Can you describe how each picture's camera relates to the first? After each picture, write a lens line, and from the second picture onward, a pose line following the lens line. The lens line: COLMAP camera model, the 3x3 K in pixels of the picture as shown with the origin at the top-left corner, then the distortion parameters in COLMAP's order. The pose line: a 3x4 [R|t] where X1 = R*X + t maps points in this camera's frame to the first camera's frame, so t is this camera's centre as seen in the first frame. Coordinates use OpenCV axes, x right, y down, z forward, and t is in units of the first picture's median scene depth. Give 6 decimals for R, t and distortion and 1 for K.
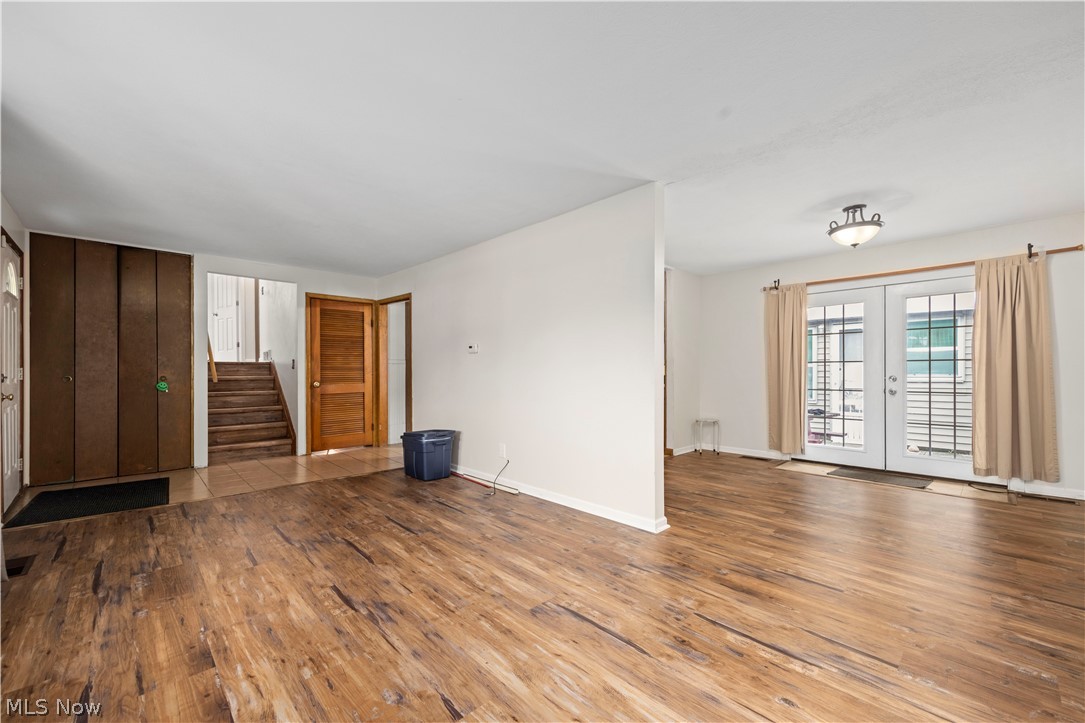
lens RADIAL K [[440.5, 0, 545.8], [0, 440.5, 351.7], [0, 0, 1]] dist [0.007804, -0.001482]
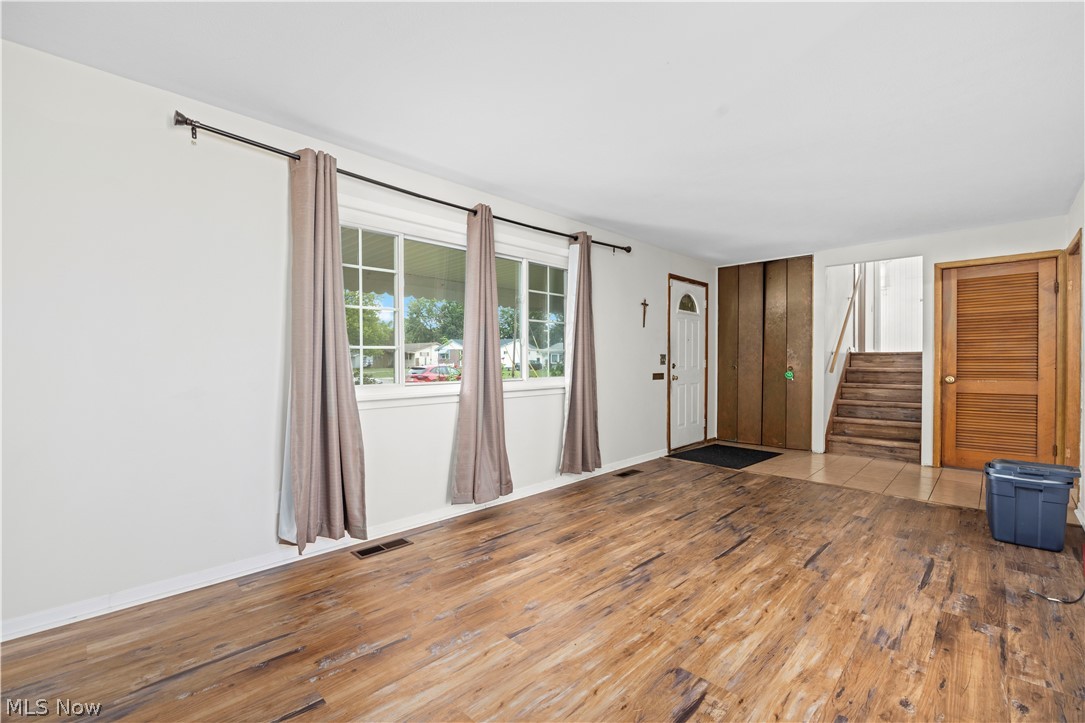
lens RADIAL K [[468.8, 0, 539.7], [0, 468.8, 365.0], [0, 0, 1]] dist [-0.009399, 0.000549]
pose [[0.016270, 0.008452, -0.999832, 0.510790], [0.043859, 0.998996, 0.009159, 0.017222], [0.998905, -0.044001, 0.015883, 0.493011]]
